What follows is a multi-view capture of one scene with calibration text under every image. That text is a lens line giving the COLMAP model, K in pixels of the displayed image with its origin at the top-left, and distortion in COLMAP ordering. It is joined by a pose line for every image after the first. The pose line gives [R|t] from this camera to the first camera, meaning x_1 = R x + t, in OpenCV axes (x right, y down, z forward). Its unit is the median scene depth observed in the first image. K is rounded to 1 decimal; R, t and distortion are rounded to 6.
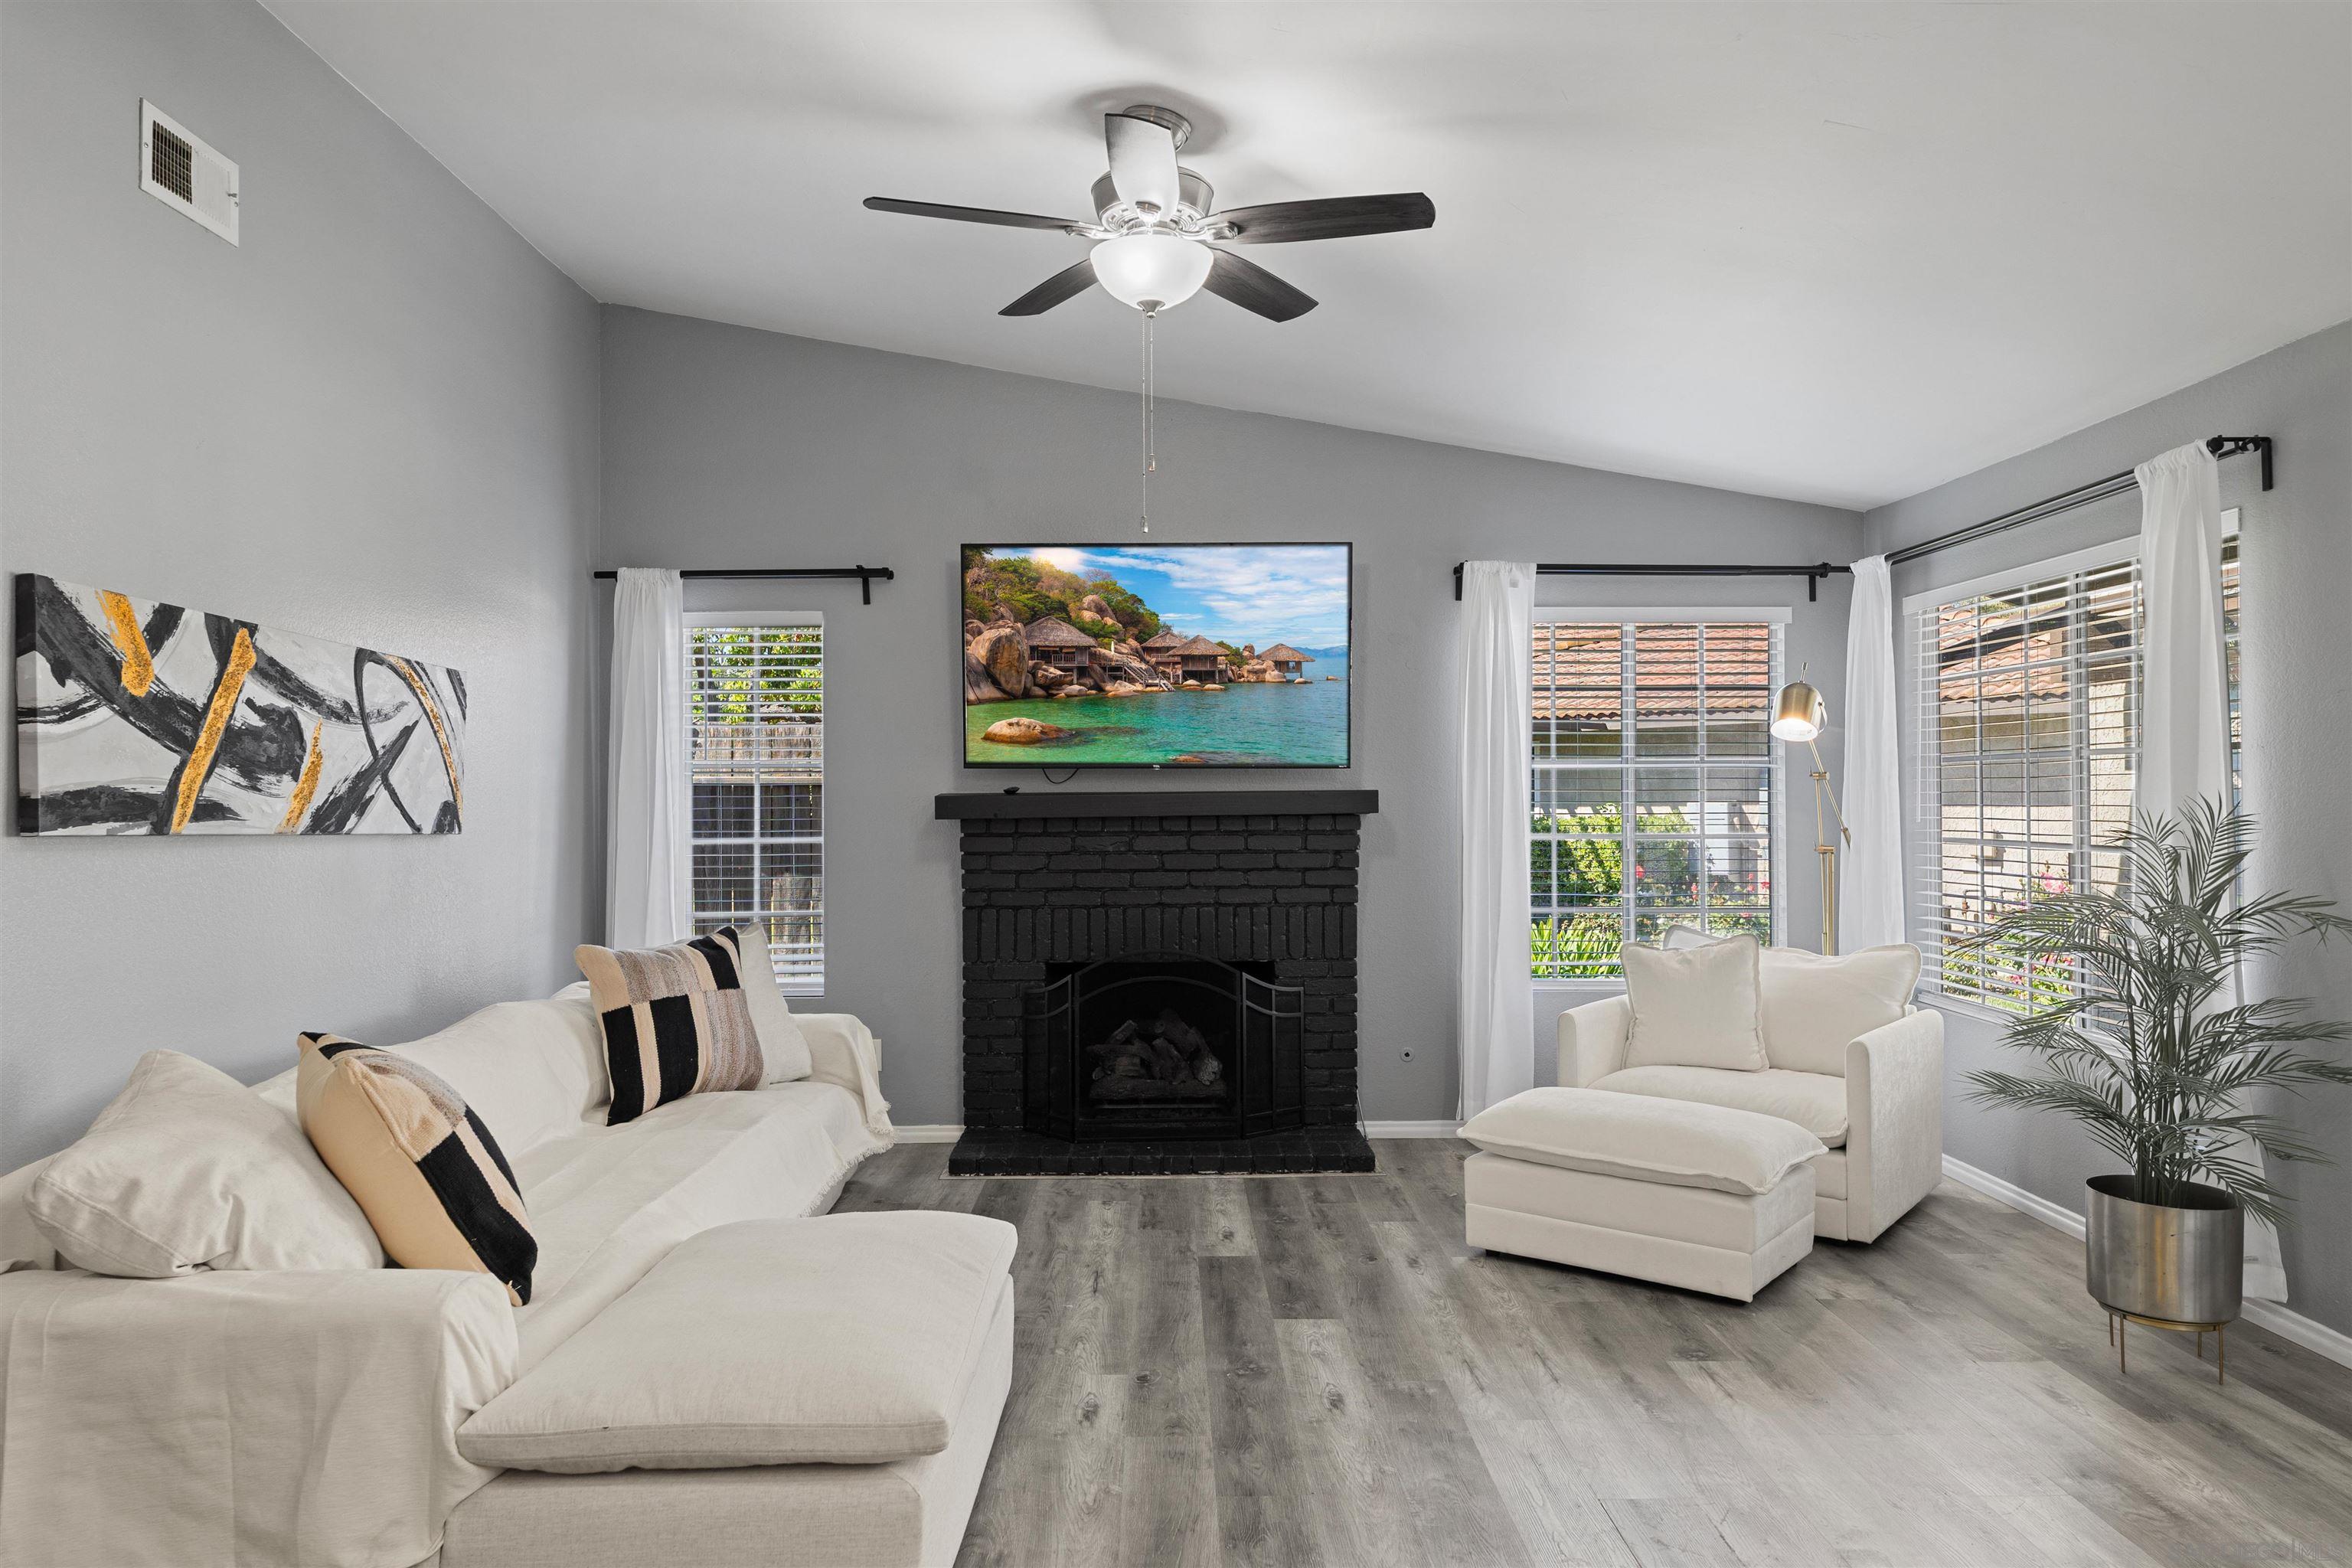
lens RADIAL K [[1529.2, 0, 1176.0], [0, 1529.2, 784.0], [0, 0, 1]] dist [-0.001521, 0.001805]
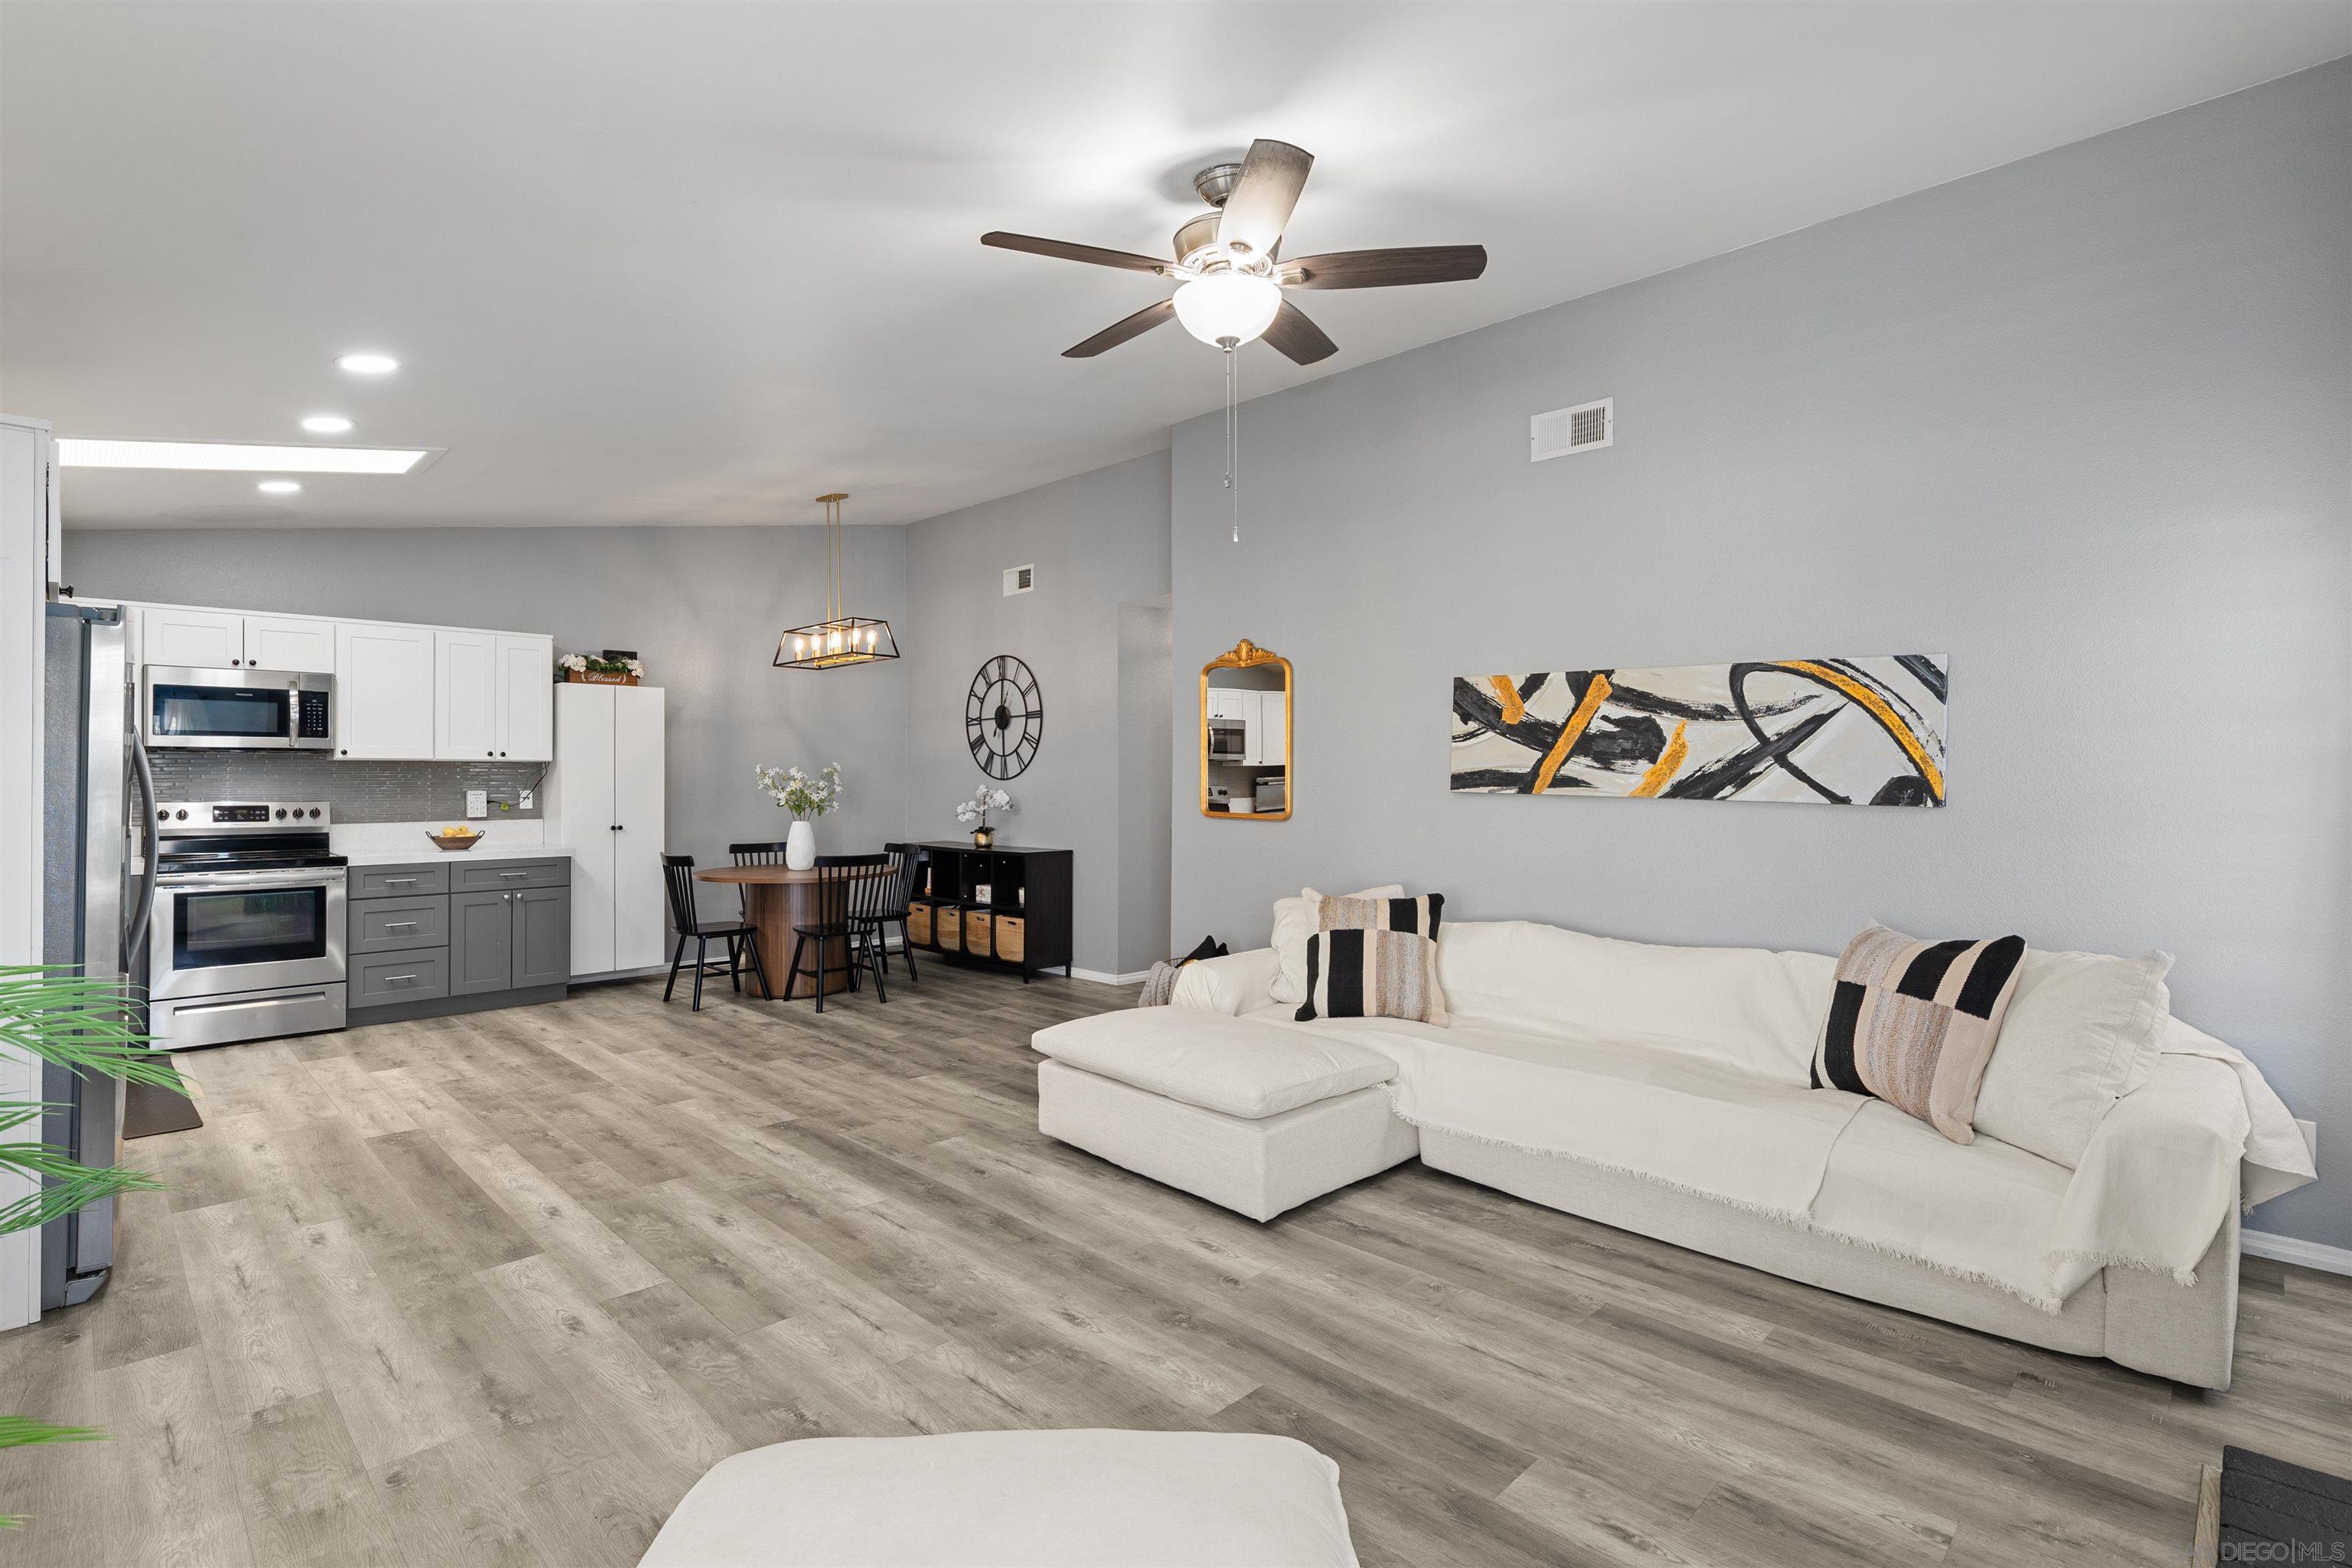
lens RADIAL K [[1101.9, 0, 1178.7], [0, 1101.9, 773.6], [0, 0, 1]] dist [-0.000290, 0.000025]
pose [[-0.711257, 0.000960, -0.702931, 0.440482], [0.010172, 0.999908, -0.008926, 0.010793], [0.702858, -0.013499, -0.711202, 1.170231]]
